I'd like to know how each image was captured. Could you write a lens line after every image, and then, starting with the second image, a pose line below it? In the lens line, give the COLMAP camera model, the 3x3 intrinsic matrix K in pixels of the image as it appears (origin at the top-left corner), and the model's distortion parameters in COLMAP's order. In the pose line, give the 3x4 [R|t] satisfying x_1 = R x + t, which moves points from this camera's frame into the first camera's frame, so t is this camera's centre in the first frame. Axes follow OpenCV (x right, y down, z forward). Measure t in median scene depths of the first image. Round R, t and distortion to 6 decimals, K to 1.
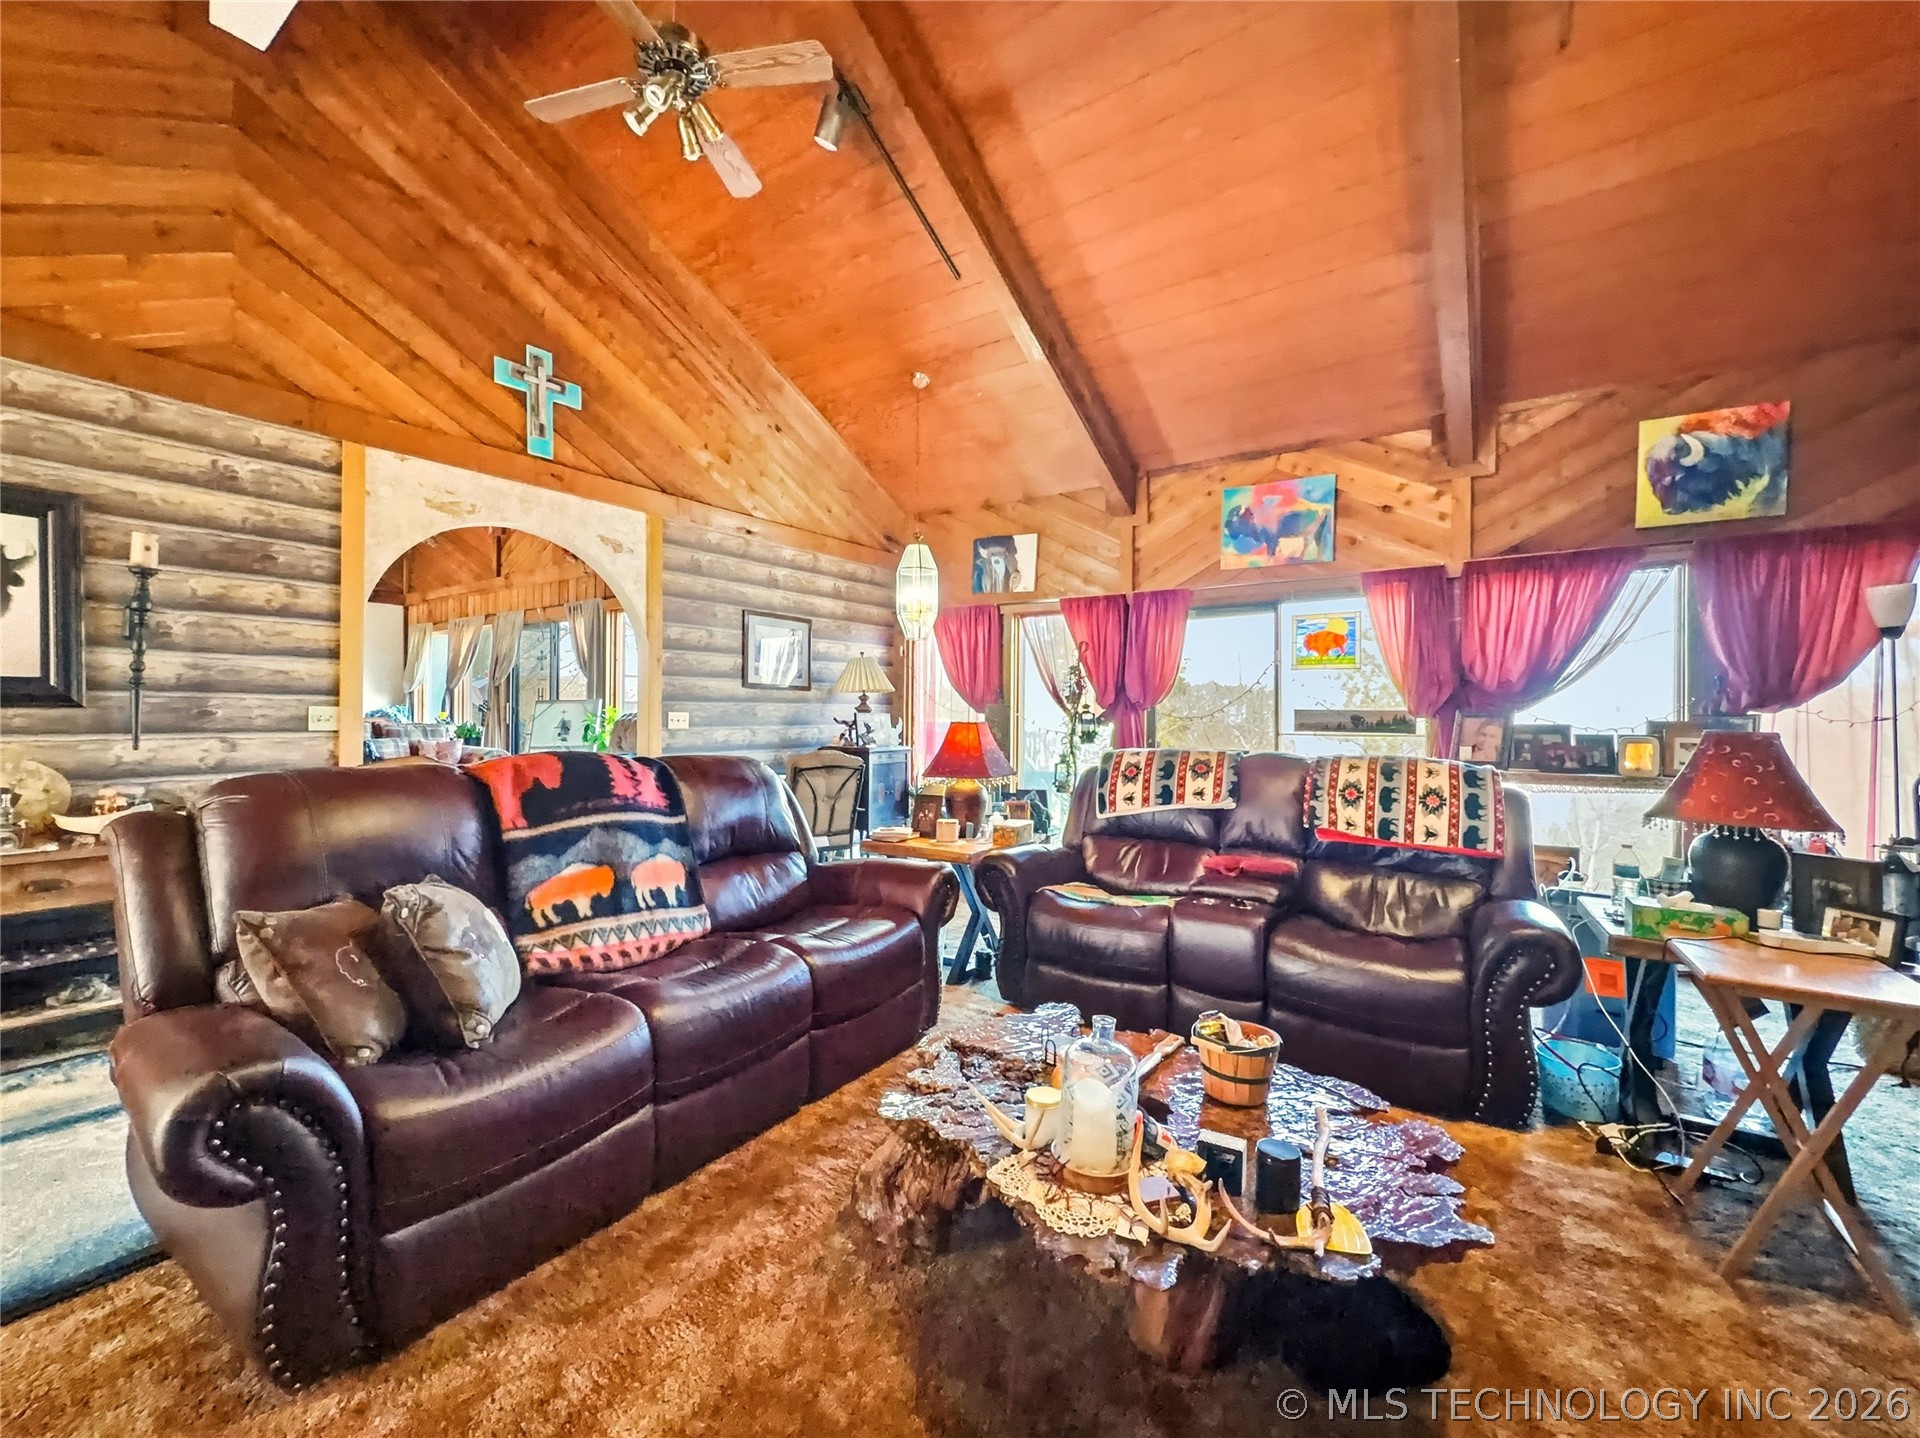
lens RADIAL K [[771.4, 0, 961.6], [0, 771.4, 714.1], [0, 0, 1]] dist [0.002481, 0.000255]
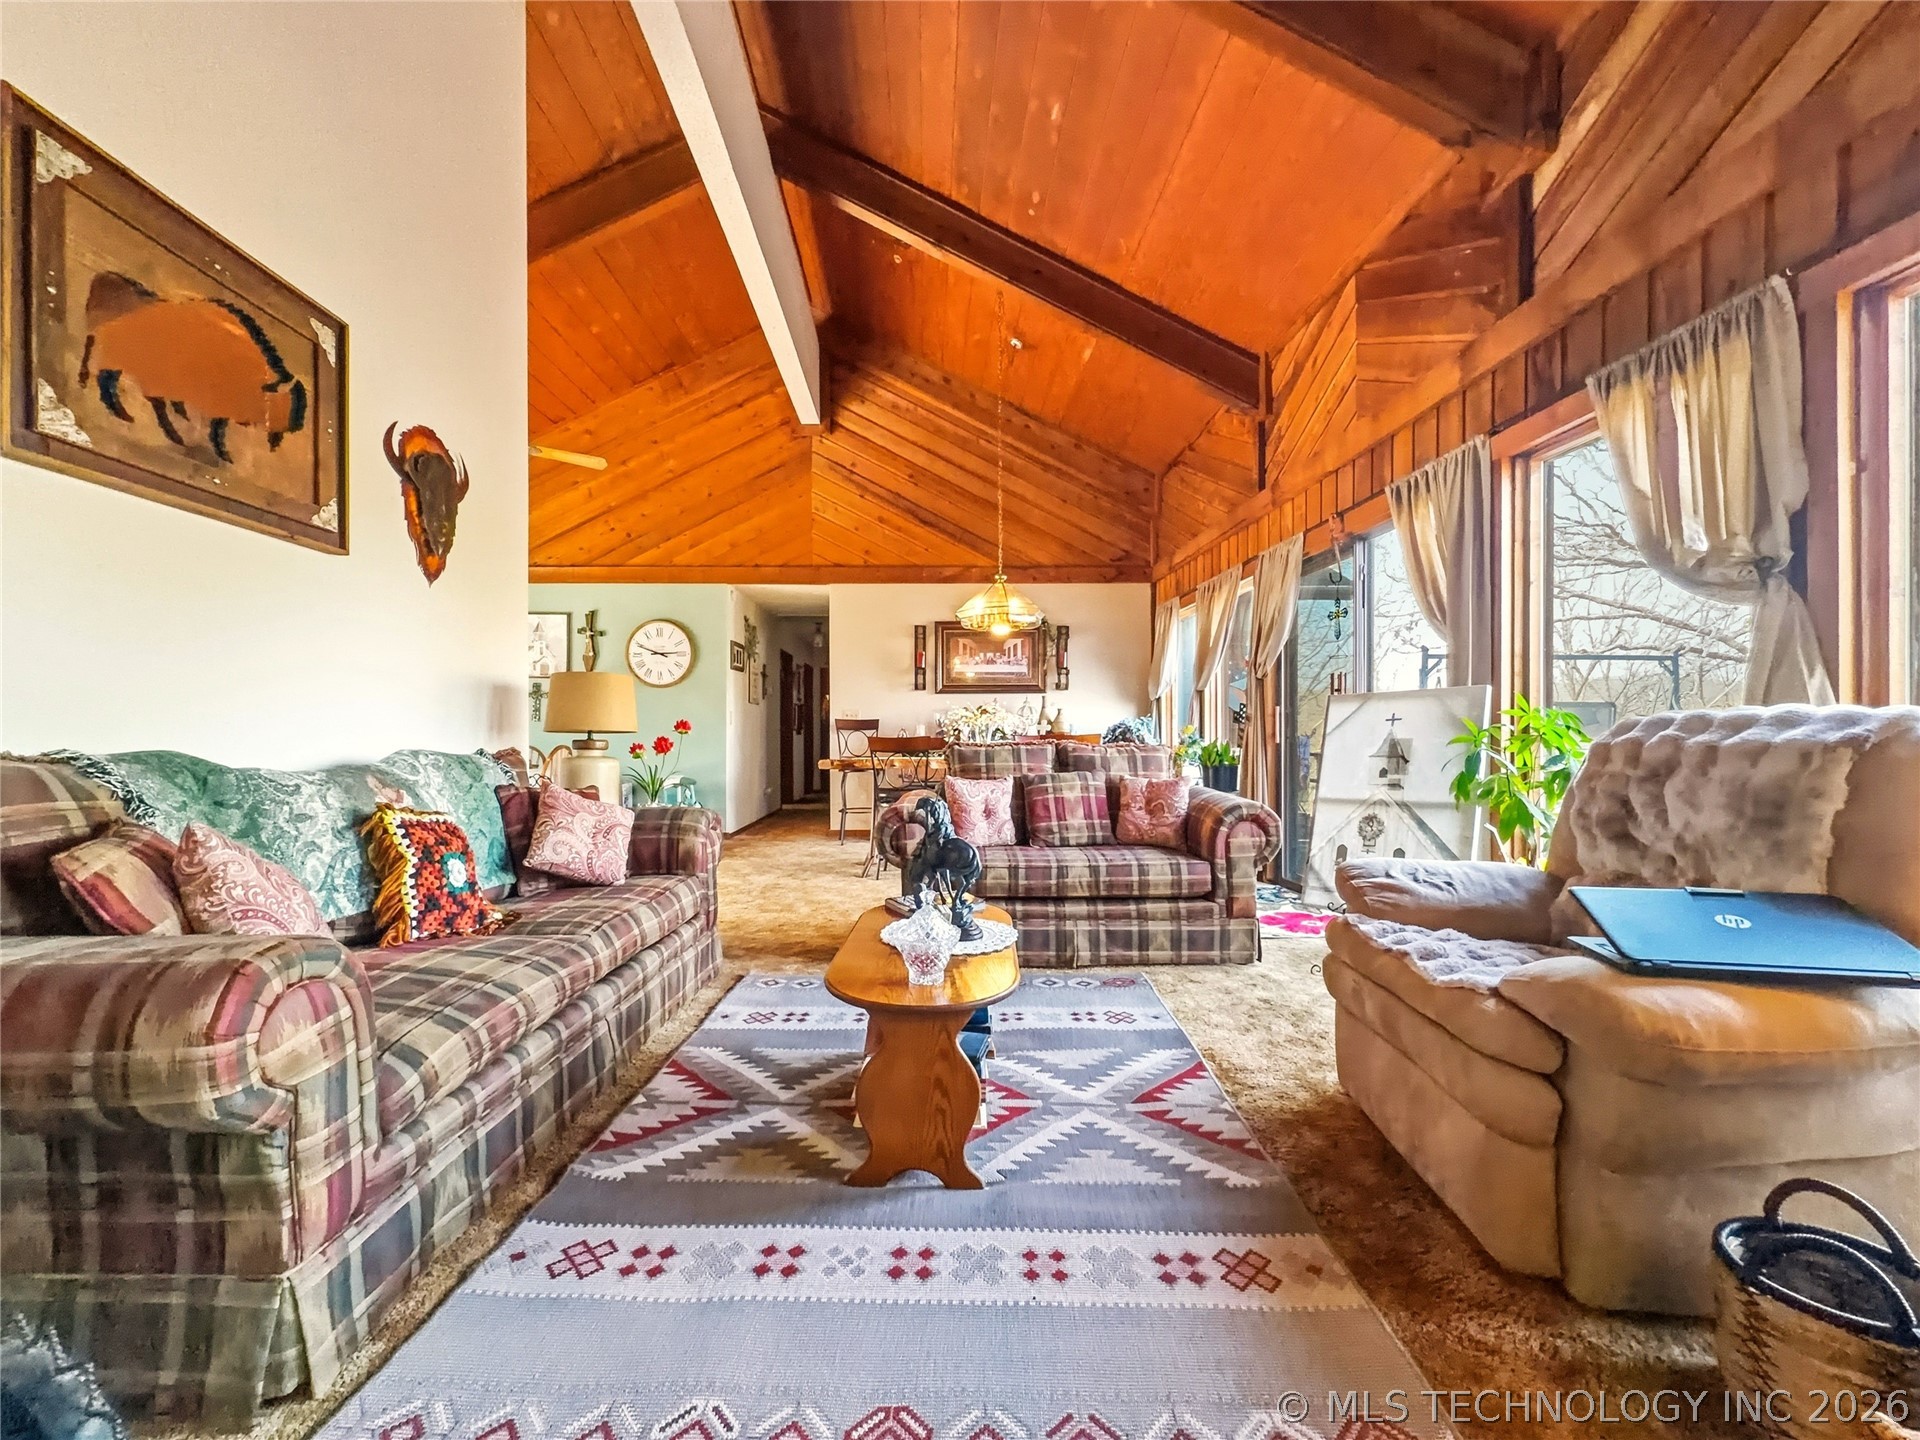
lens RADIAL K [[783.2, 0, 957.3], [0, 783.2, 722.6], [0, 0, 1]] dist [-0.000001, 0.000213]
pose [[0.588449, -0.016661, -0.808363, -0.270786], [0.010622, 0.999861, -0.012876, 0.001616], [0.808465, -0.001010, 0.588544, 0.485667]]
